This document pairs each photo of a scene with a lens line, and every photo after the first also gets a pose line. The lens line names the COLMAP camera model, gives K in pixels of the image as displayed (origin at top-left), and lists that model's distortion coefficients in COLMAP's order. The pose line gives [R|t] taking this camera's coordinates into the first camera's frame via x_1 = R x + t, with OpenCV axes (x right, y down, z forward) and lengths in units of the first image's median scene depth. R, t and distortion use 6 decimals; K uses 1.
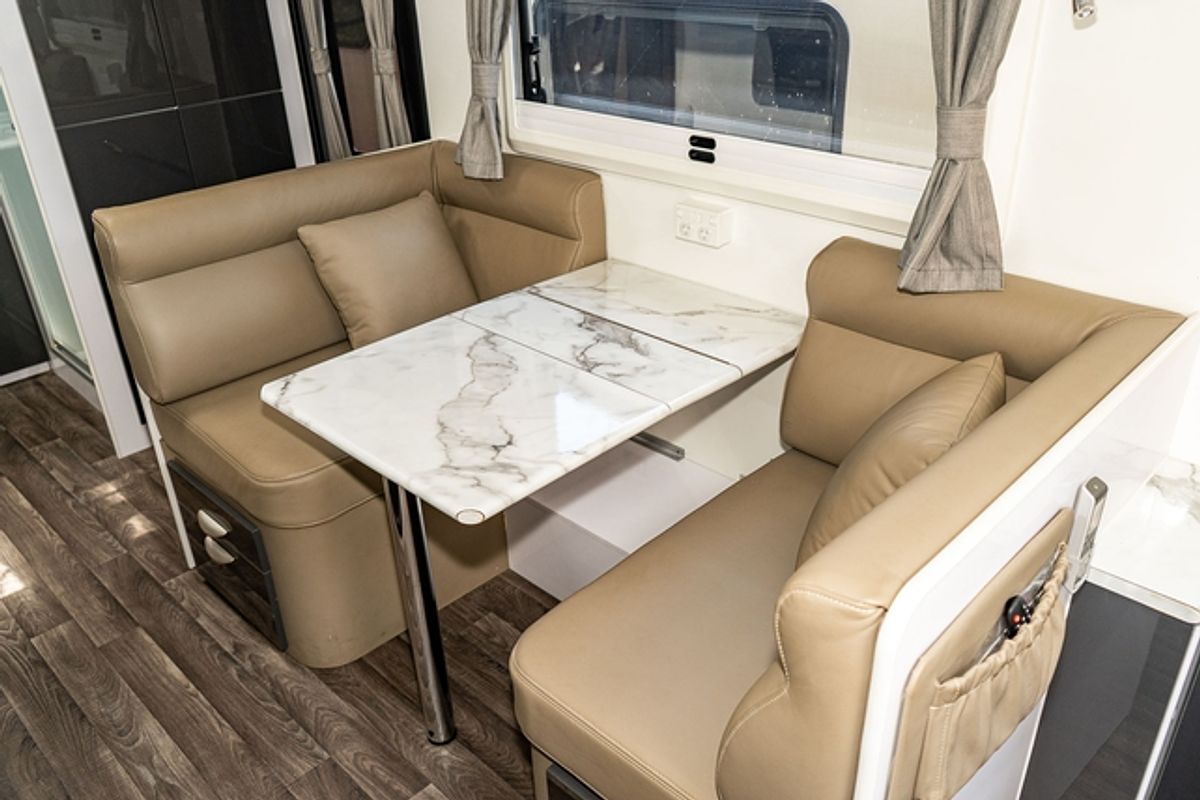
lens RADIAL K [[976.3, 0, 597.6], [0, 976.3, 405.0], [0, 0, 1]] dist [0.011823, 0.020049]
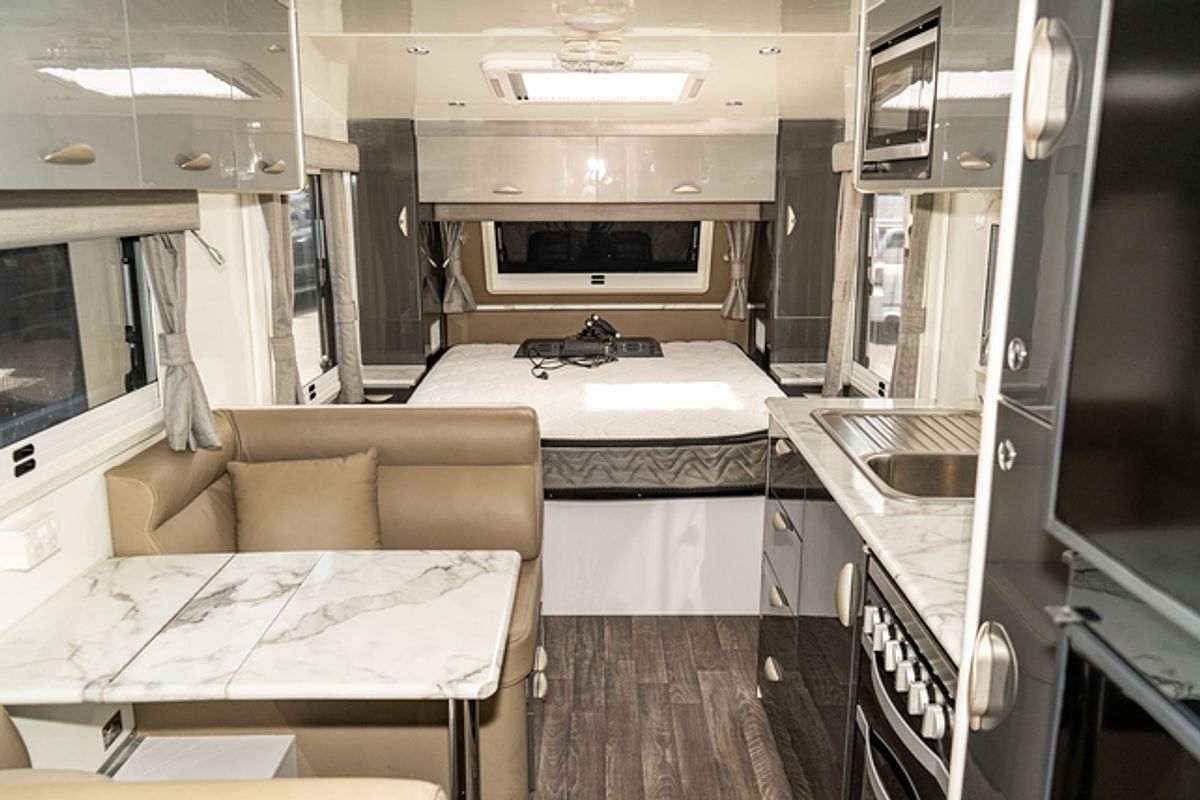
lens RADIAL K [[976.3, 0, 600.4], [0, 976.3, 399.1], [0, 0, 1]] dist [0.011823, 0.020049]
pose [[-0.698529, -0.129736, 0.703723, -0.962555], [0.357484, 0.788649, 0.500238, -0.608302], [-0.619890, 0.601000, -0.504515, 1.158586]]
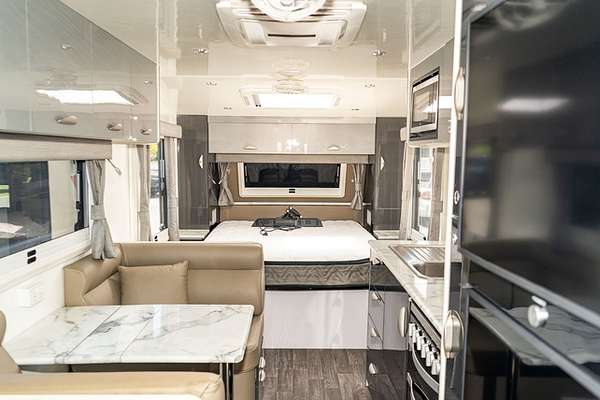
lens RADIAL K [[488.1, 0, 299.7], [0, 488.1, 200.0], [0, 0, 1]] dist [0.011823, 0.020049]
pose [[-0.706083, -0.052350, 0.706191, -1.060373], [0.344779, 0.845660, 0.407415, -0.619991], [-0.618526, 0.531149, -0.579057, 1.252624]]
